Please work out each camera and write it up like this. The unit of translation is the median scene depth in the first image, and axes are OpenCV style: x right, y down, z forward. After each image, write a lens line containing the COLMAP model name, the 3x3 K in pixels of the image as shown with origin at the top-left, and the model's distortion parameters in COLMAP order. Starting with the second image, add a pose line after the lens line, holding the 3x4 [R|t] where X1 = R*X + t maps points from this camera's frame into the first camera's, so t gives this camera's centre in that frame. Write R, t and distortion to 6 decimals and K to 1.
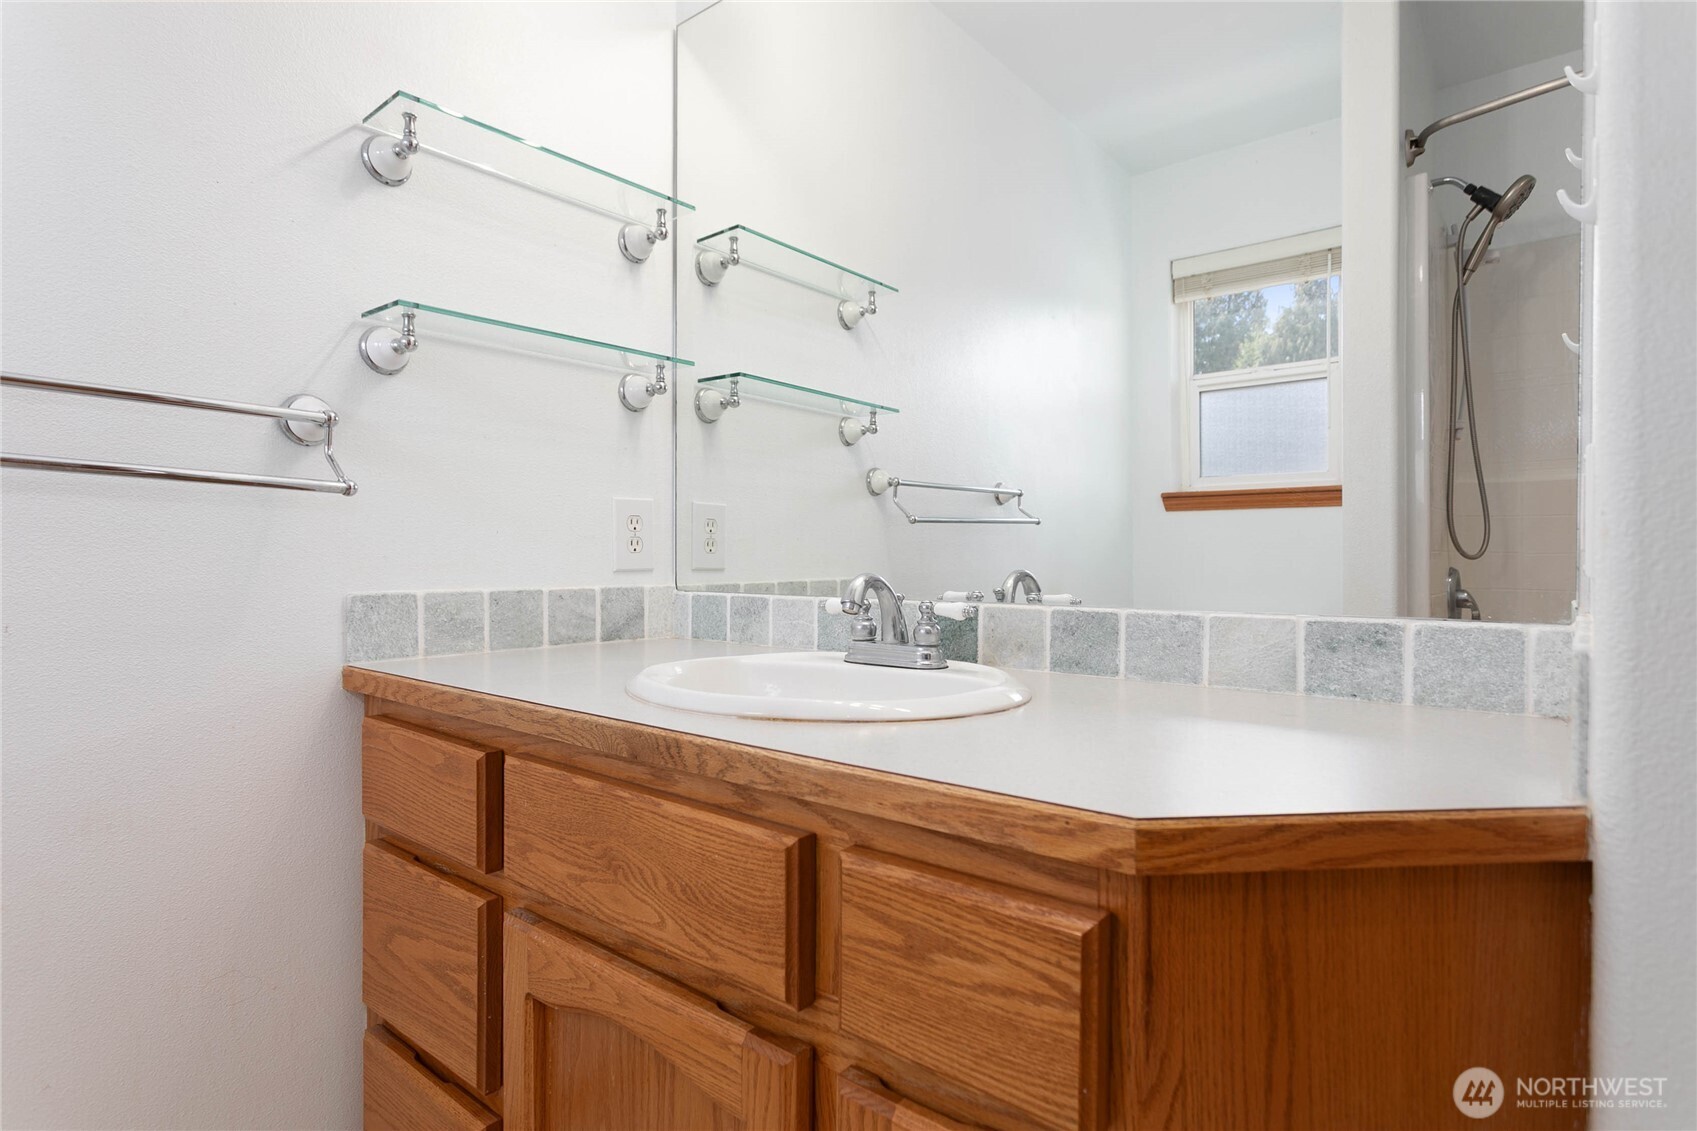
lens RADIAL K [[889.5, 0, 842.4], [0, 889.5, 567.6], [0, 0, 1]] dist [-0.006101, 0.000408]
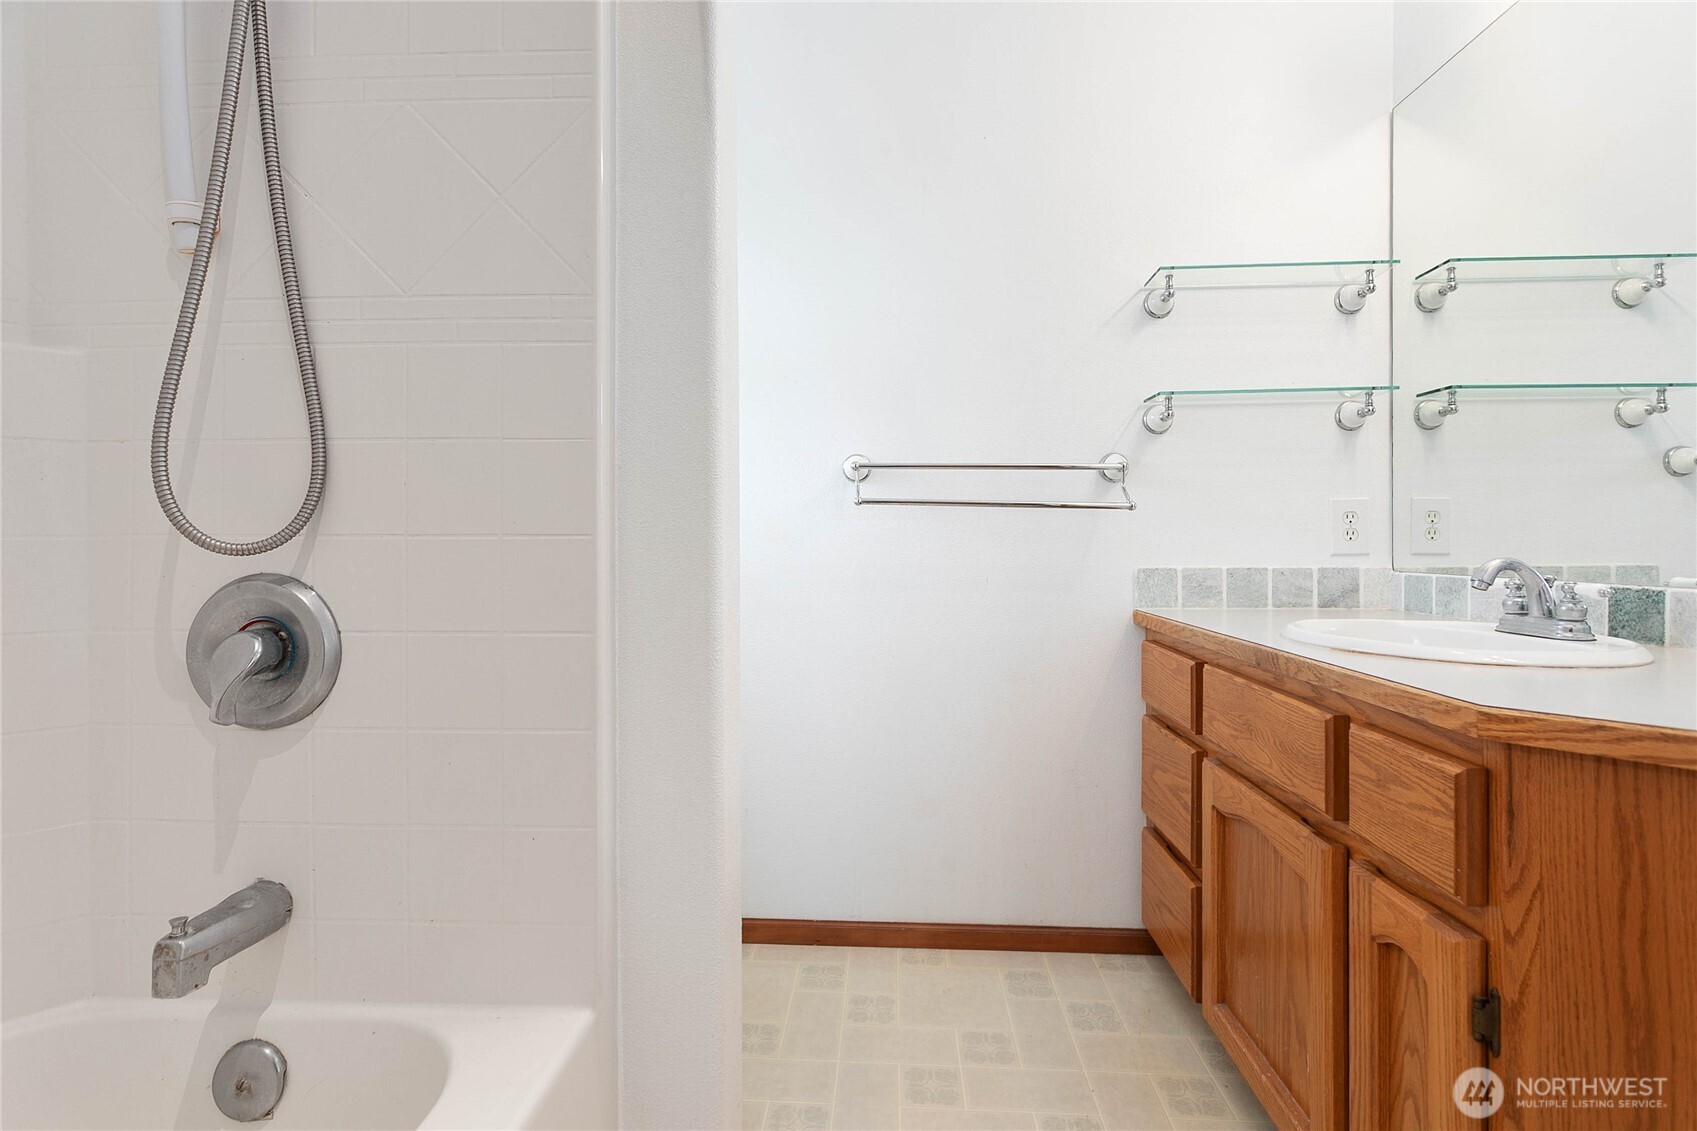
lens RADIAL K [[812.7, 0, 846.5], [0, 812.7, 551.5], [0, 0, 1]] dist [-0.017952, 0.000614]
pose [[0.593936, 0.003394, -0.804505, 0.409205], [-0.003264, 0.999993, 0.001809, -0.001316], [0.804506, 0.001552, 0.593943, -0.414141]]
